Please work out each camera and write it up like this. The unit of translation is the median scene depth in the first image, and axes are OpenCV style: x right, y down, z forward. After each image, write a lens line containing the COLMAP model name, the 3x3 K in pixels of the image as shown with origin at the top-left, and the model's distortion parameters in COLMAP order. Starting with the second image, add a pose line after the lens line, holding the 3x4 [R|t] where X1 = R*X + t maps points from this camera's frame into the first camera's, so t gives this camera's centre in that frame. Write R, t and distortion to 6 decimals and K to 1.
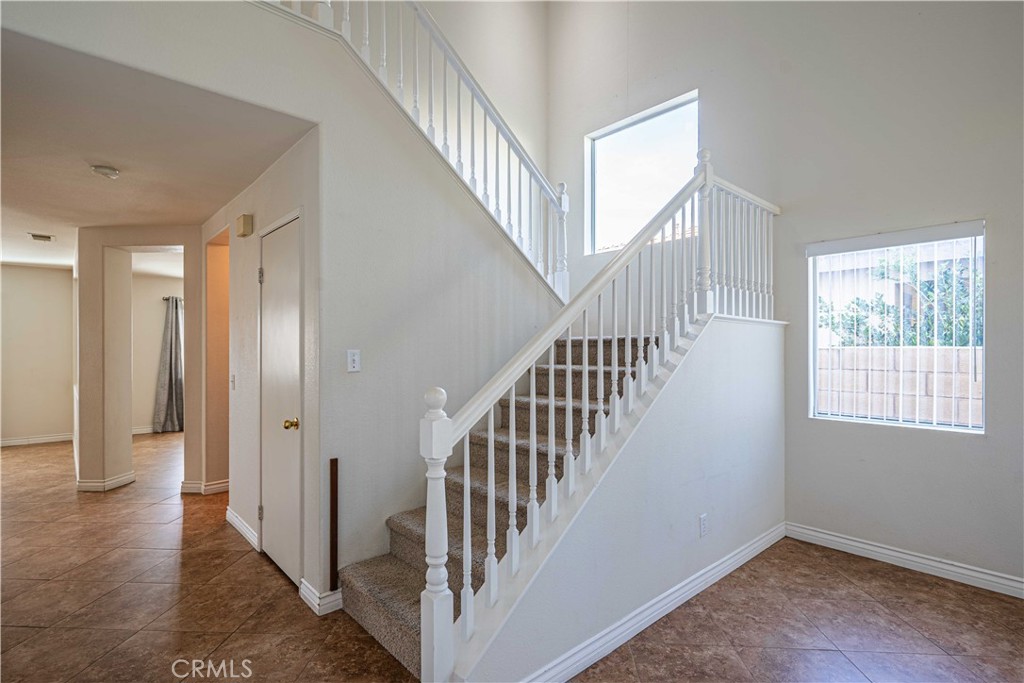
lens RADIAL K [[490.3, 0, 505.5], [0, 490.3, 348.3], [0, 0, 1]] dist [0.005496, -0.001218]
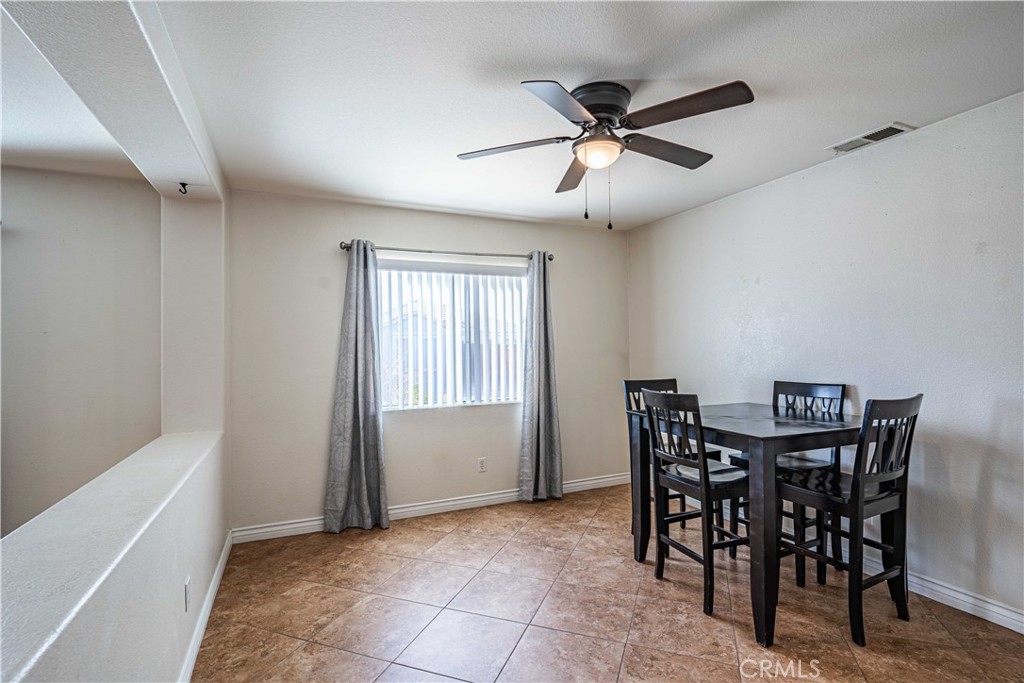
lens RADIAL K [[490.3, 0, 514.0], [0, 490.3, 345.0], [0, 0, 1]] dist [0.005496, -0.001218]
pose [[0.957884, -0.013676, -0.286828, -0.707332], [0.010541, 0.999867, -0.012472, 0.003214], [0.286961, 0.008924, 0.957901, 1.046735]]
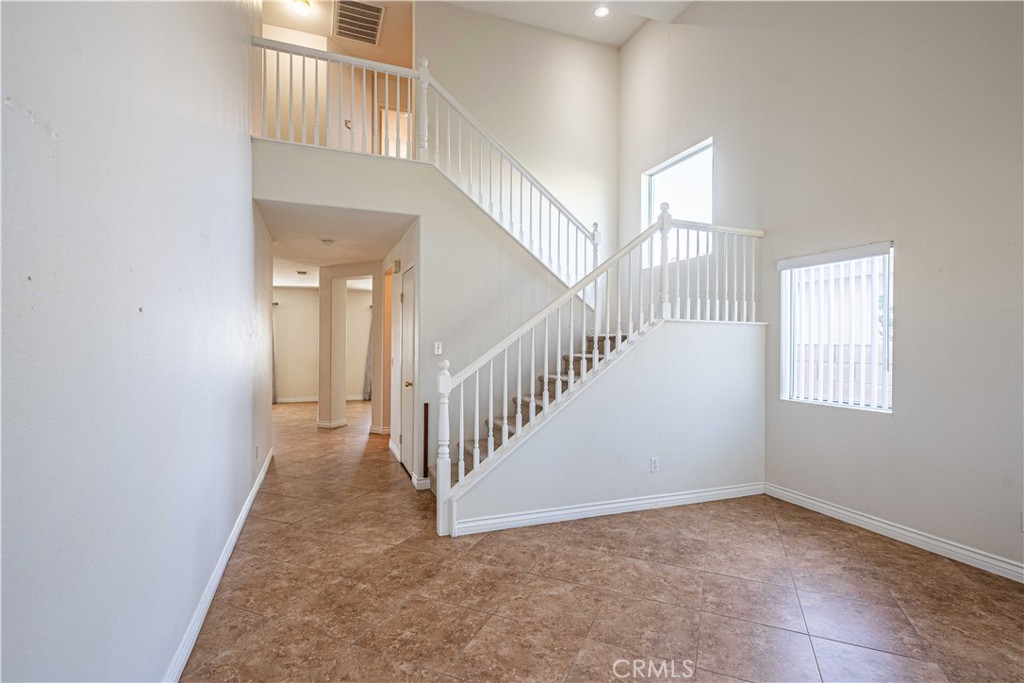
lens RADIAL K [[490.3, 0, 515.0], [0, 490.3, 340.7], [0, 0, 1]] dist [0.005496, -0.001218]
pose [[0.937707, 0.006744, -0.347362, 0.433293], [-0.008639, 0.999955, -0.003908, 0.002862], [0.347320, 0.006665, 0.937723, -0.423257]]
